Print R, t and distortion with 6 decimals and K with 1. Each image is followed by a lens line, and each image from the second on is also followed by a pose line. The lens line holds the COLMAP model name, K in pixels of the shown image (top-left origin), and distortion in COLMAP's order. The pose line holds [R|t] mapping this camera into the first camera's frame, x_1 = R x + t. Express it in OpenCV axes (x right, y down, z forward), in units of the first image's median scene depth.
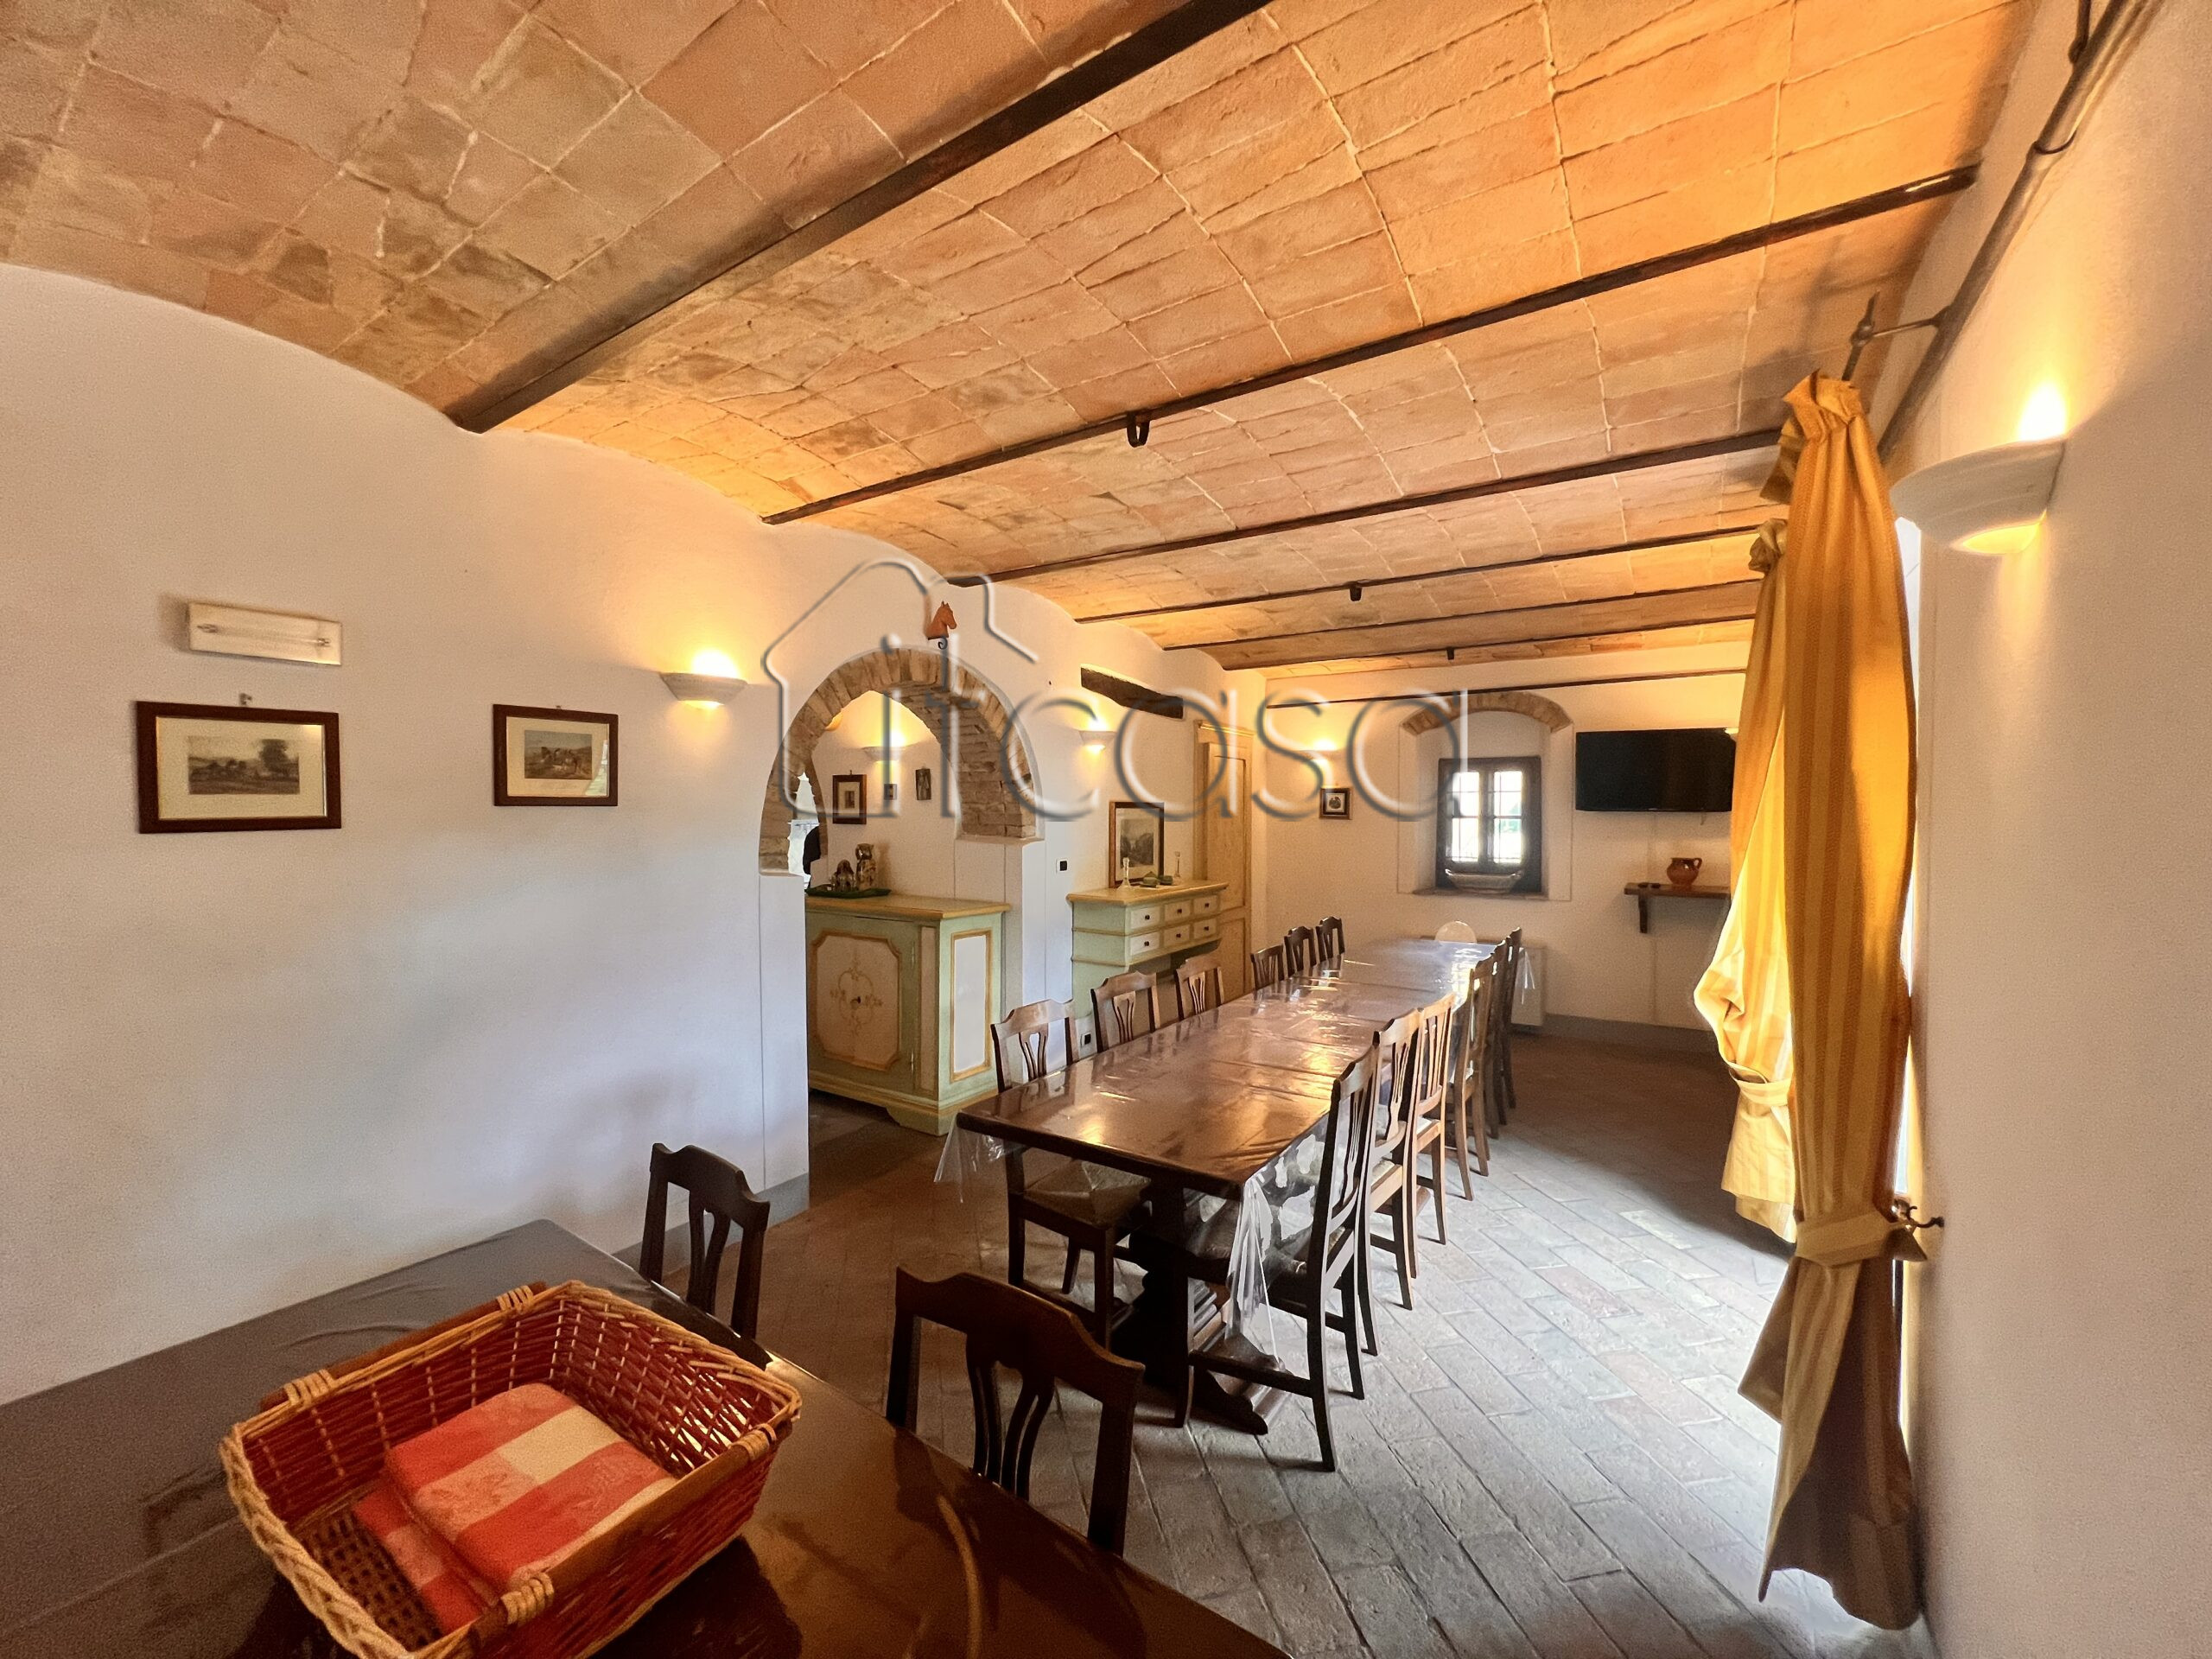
lens RADIAL K [[886.8, 0, 1103.9], [0, 886.8, 825.6], [0, 0, 1]] dist [-0.004471, 0.001498]
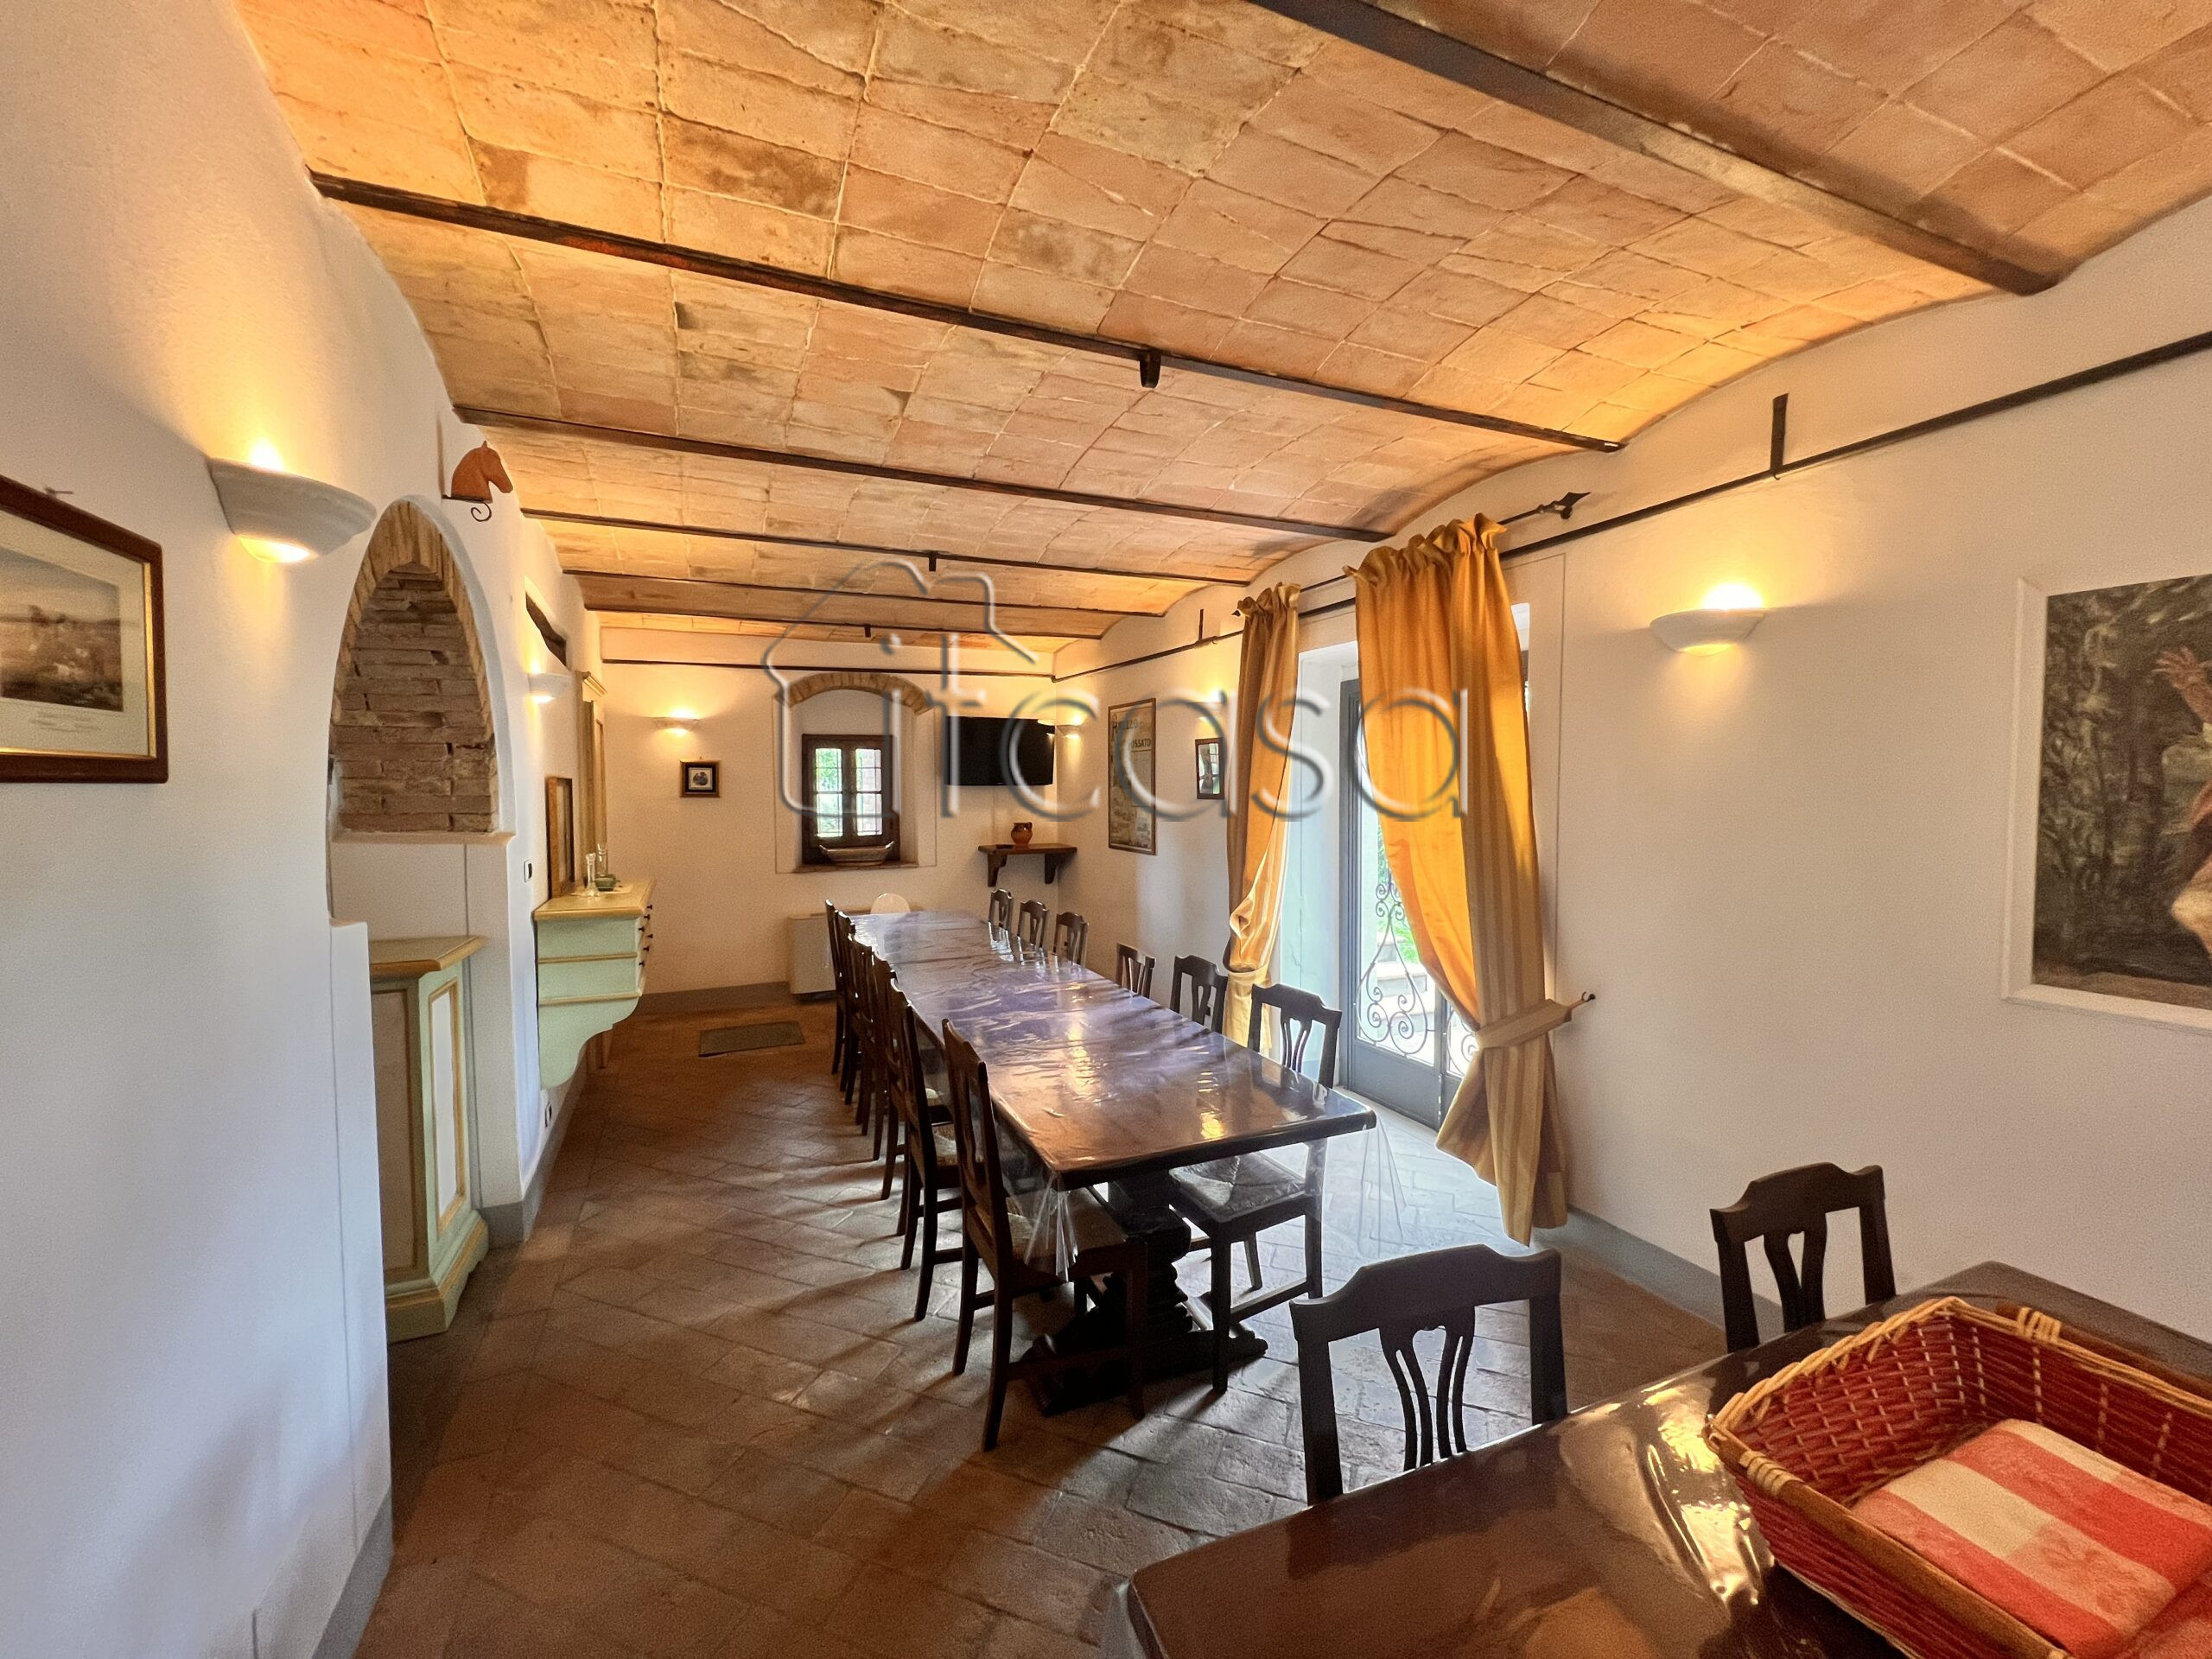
lens RADIAL K [[886.8, 0, 1103.7], [0, 886.8, 826.1], [0, 0, 1]] dist [-0.004471, 0.001498]
pose [[0.548630, -0.045312, 0.834837, -0.575380], [0.023044, 0.998970, 0.039077, -0.008451], [-0.835748, -0.002201, 0.549109, 0.397650]]
